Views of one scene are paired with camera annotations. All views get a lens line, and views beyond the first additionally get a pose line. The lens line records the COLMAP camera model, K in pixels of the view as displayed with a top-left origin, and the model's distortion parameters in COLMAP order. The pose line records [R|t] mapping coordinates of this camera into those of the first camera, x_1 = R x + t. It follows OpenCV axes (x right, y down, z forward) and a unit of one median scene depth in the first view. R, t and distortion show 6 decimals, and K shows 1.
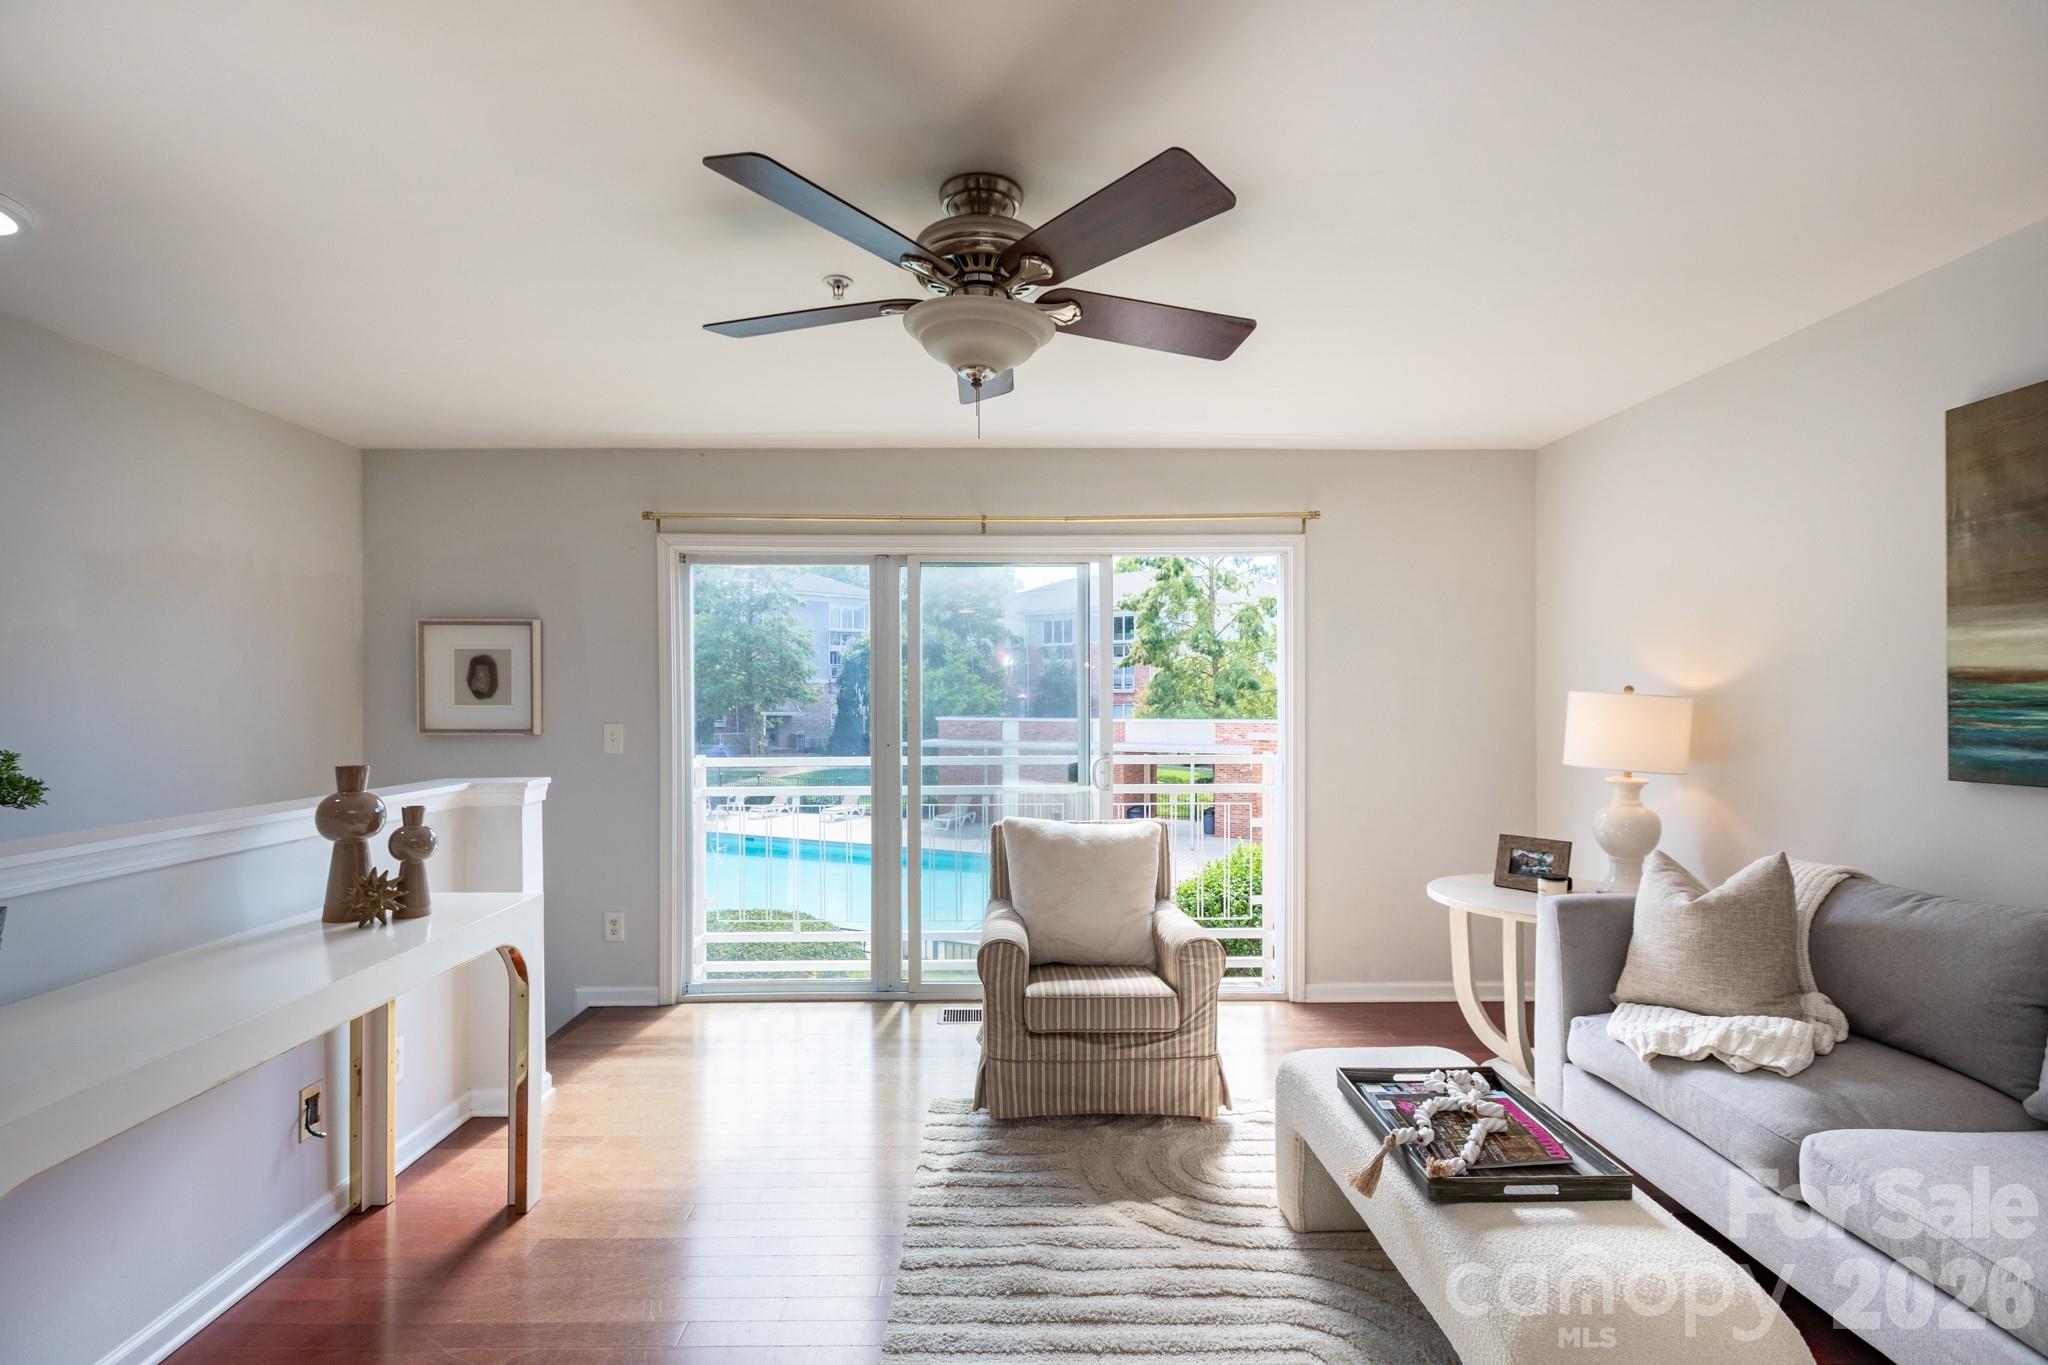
lens RADIAL K [[926.1, 0, 1027.1], [0, 926.1, 704.5], [0, 0, 1]] dist [-0.001600, -0.000896]
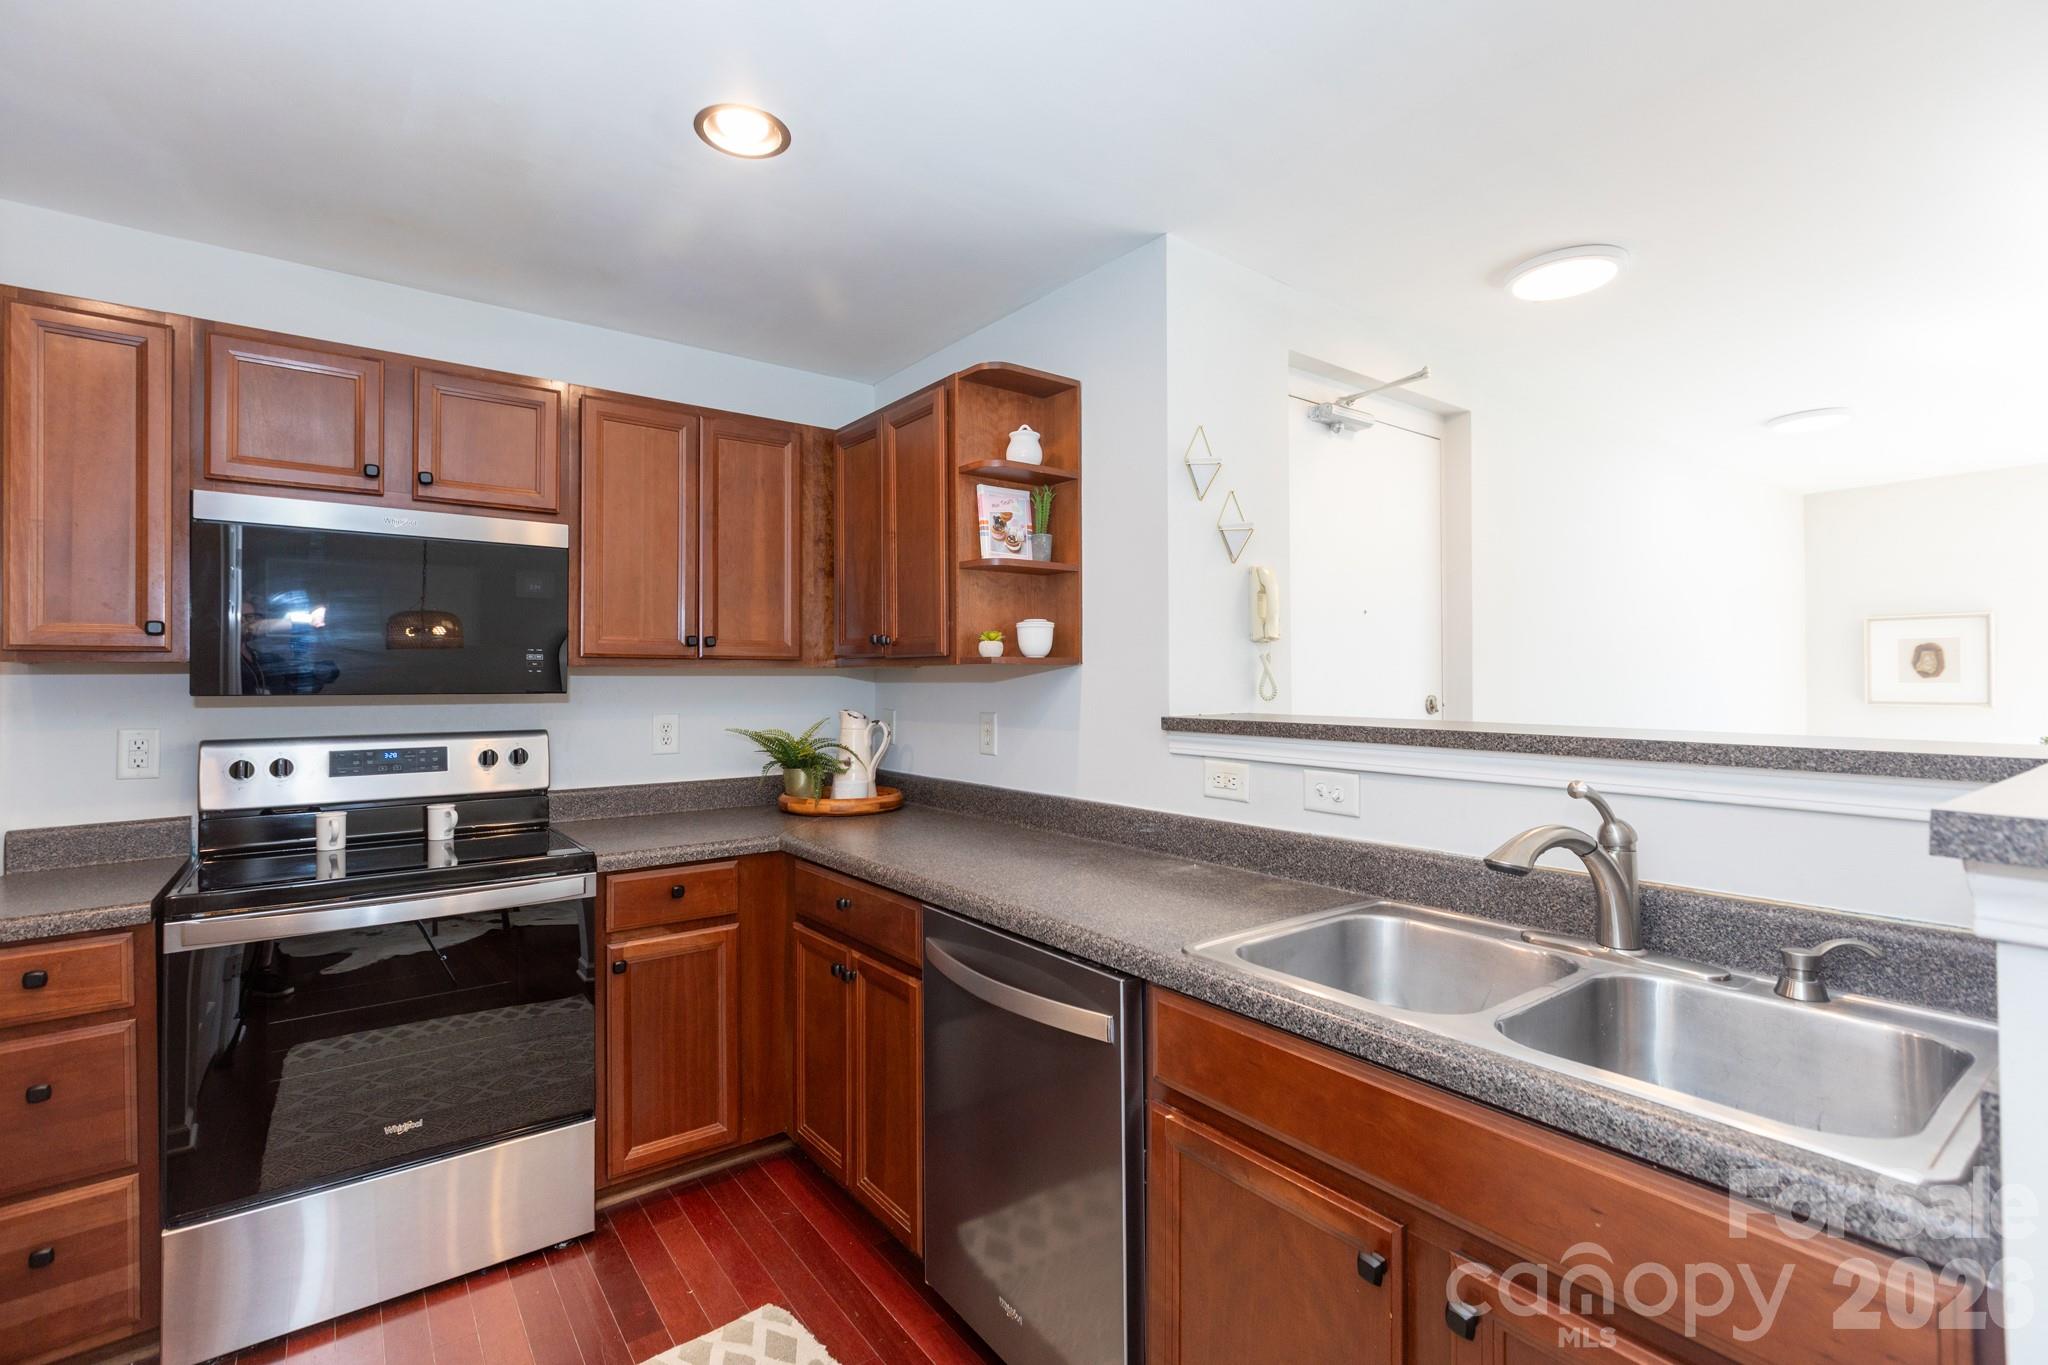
lens RADIAL K [[916.0, 0, 1012.0], [0, 916.0, 674.4], [0, 0, 1]] dist [0.000706, -0.000621]
pose [[0.580443, -0.007136, -0.814270, -0.472605], [-0.002687, 0.999939, -0.010678, 0.009313], [0.814297, 0.008386, 0.580388, -1.163815]]
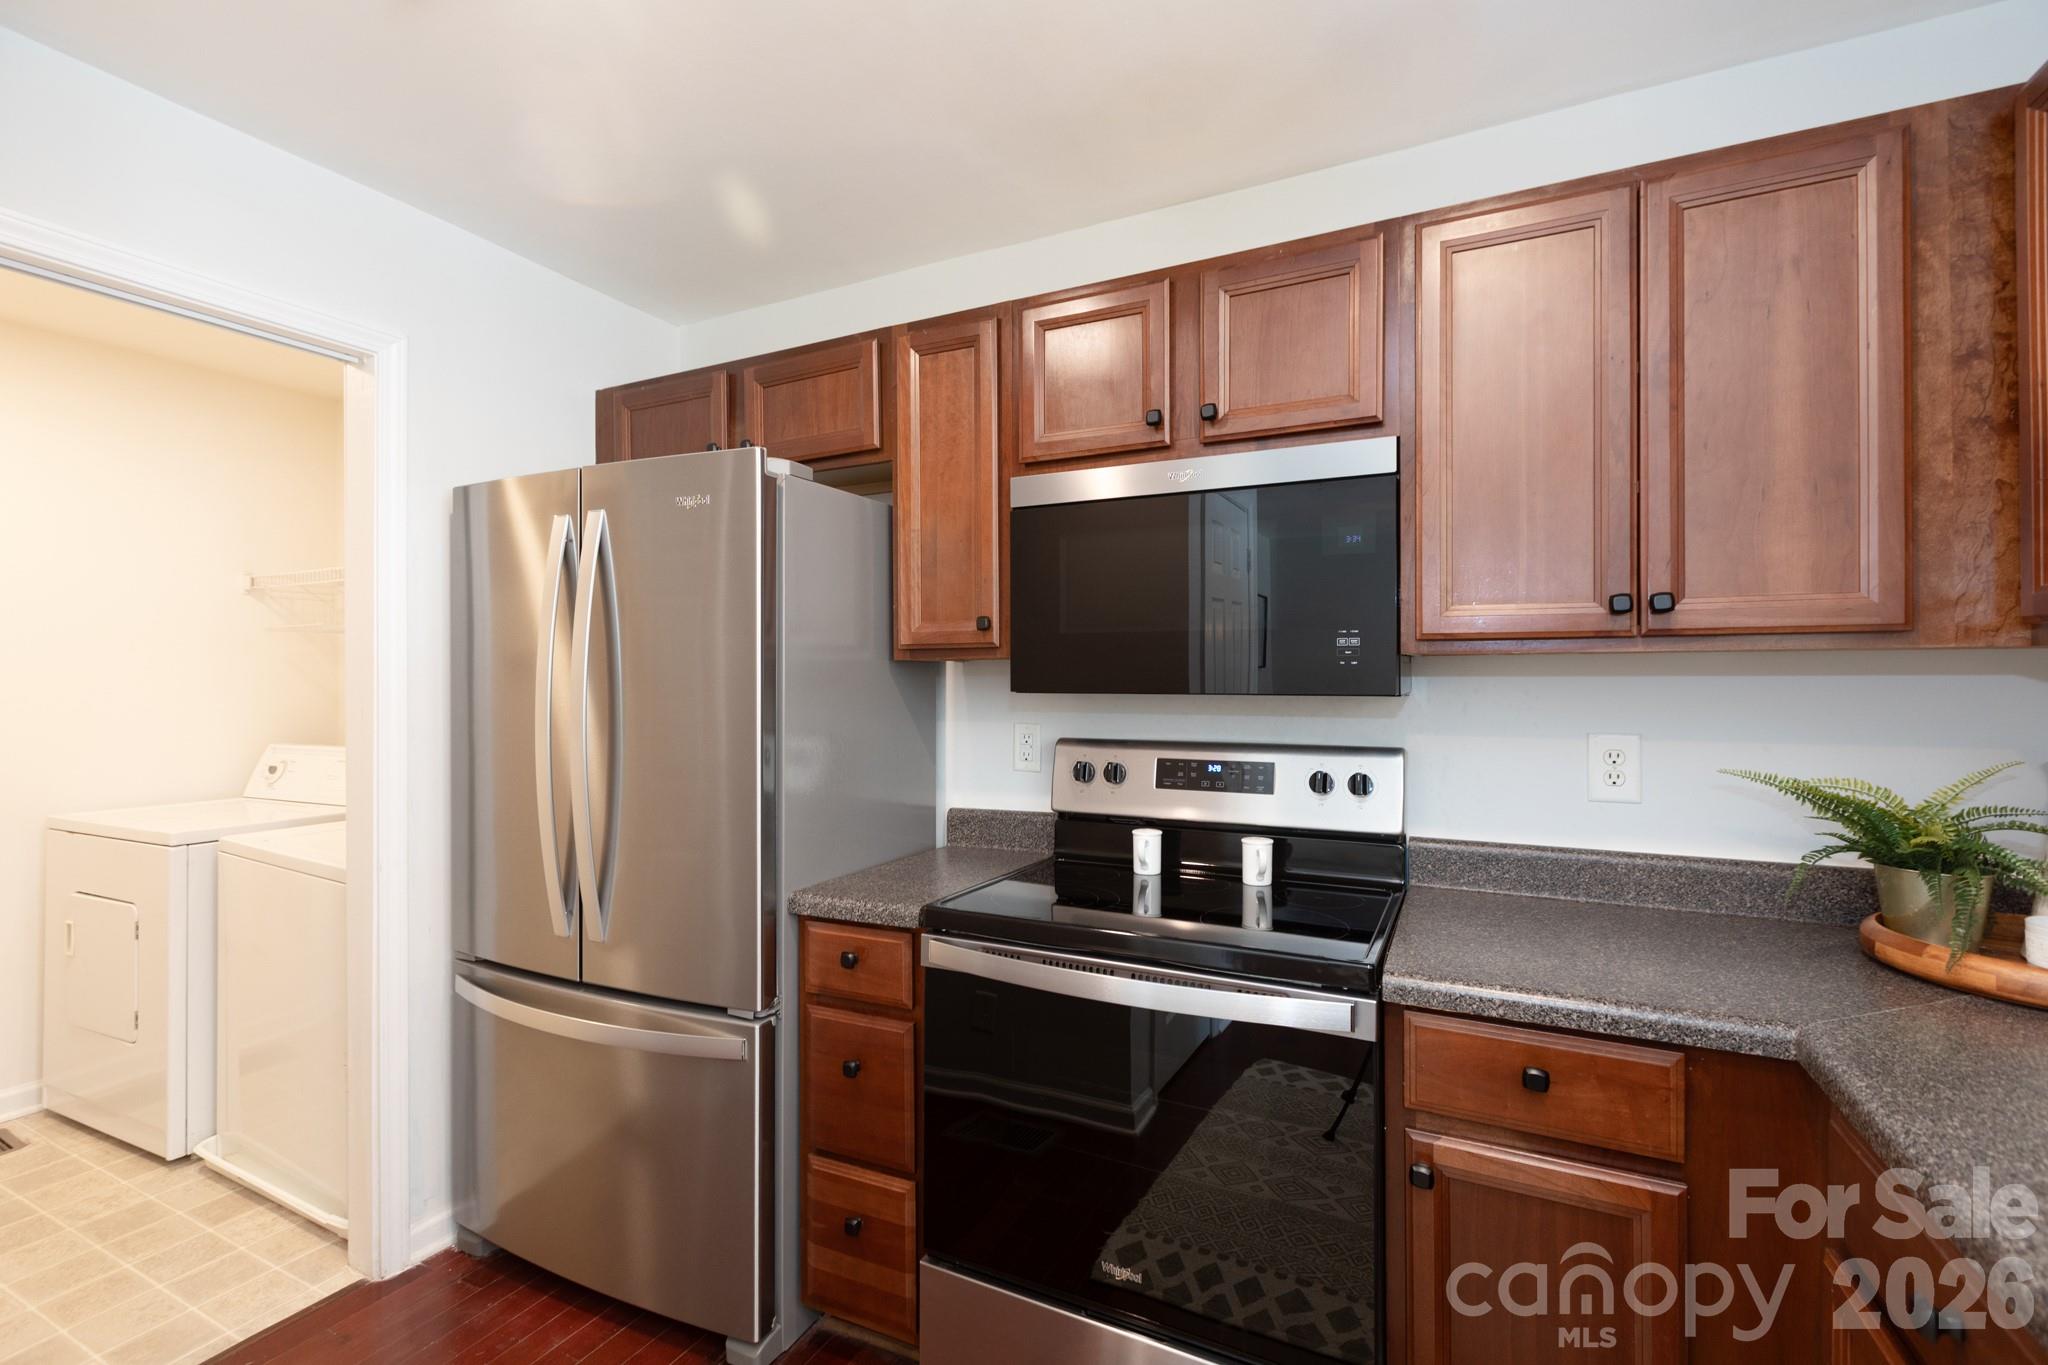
lens RADIAL K [[916.0, 0, 1012.0], [0, 916.0, 674.4], [0, 0, 1]] dist [0.000706, -0.000621]
pose [[-0.477729, -0.005397, -0.878491, -0.869173], [-0.004823, 0.999982, -0.003520, 0.008731], [0.878494, 0.002555, -0.477746, -0.908995]]
